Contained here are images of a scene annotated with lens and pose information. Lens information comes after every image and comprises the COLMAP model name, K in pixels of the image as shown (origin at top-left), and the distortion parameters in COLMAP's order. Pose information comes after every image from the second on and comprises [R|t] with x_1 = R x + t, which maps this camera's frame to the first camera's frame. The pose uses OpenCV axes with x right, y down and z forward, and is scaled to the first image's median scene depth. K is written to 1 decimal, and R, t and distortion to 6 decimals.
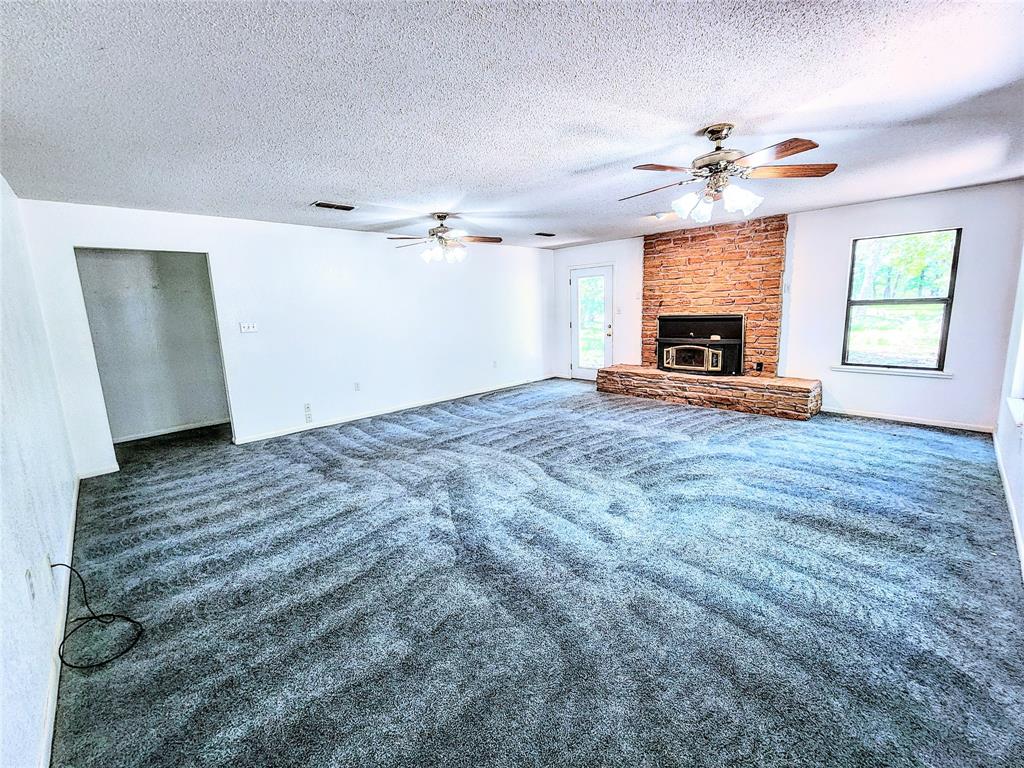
lens RADIAL K [[423.8, 0, 515.2], [0, 423.8, 379.3], [0, 0, 1]] dist [-0.000536, -0.000052]
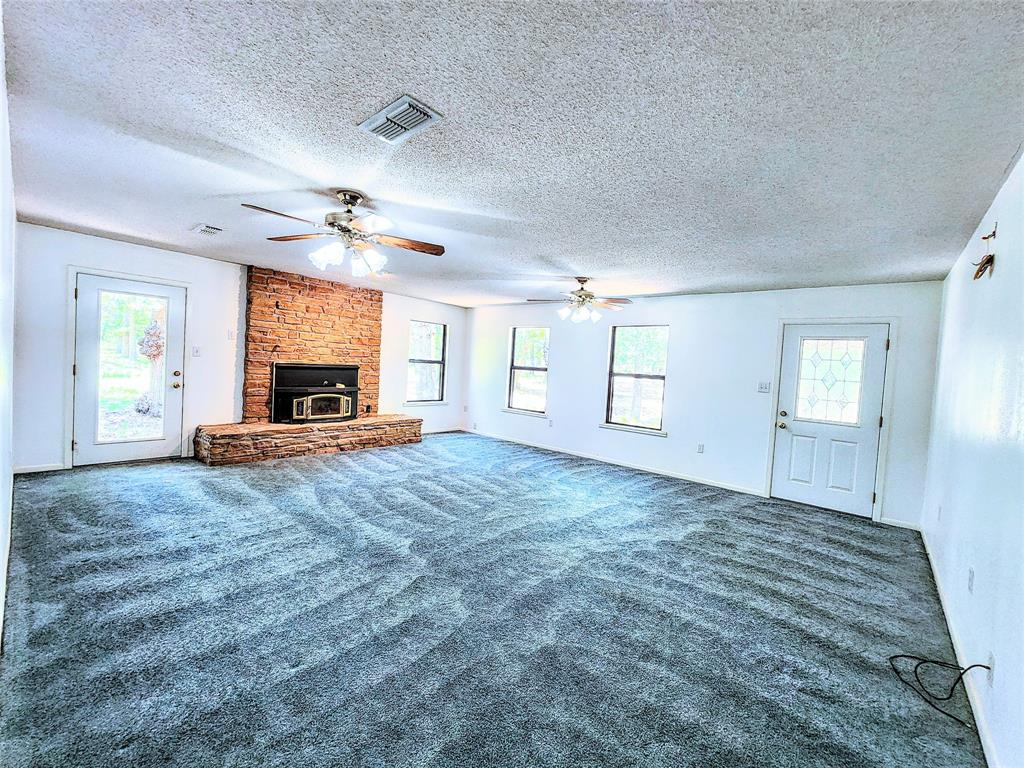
lens RADIAL K [[423.8, 0, 515.2], [0, 423.8, 383.2], [0, 0, 1]] dist [-0.000536, -0.000052]
pose [[-0.069881, -0.017341, 0.997405, -0.631908], [0.110692, 0.993540, 0.025029, -0.082843], [-0.991395, 0.112153, -0.067510, 0.634311]]
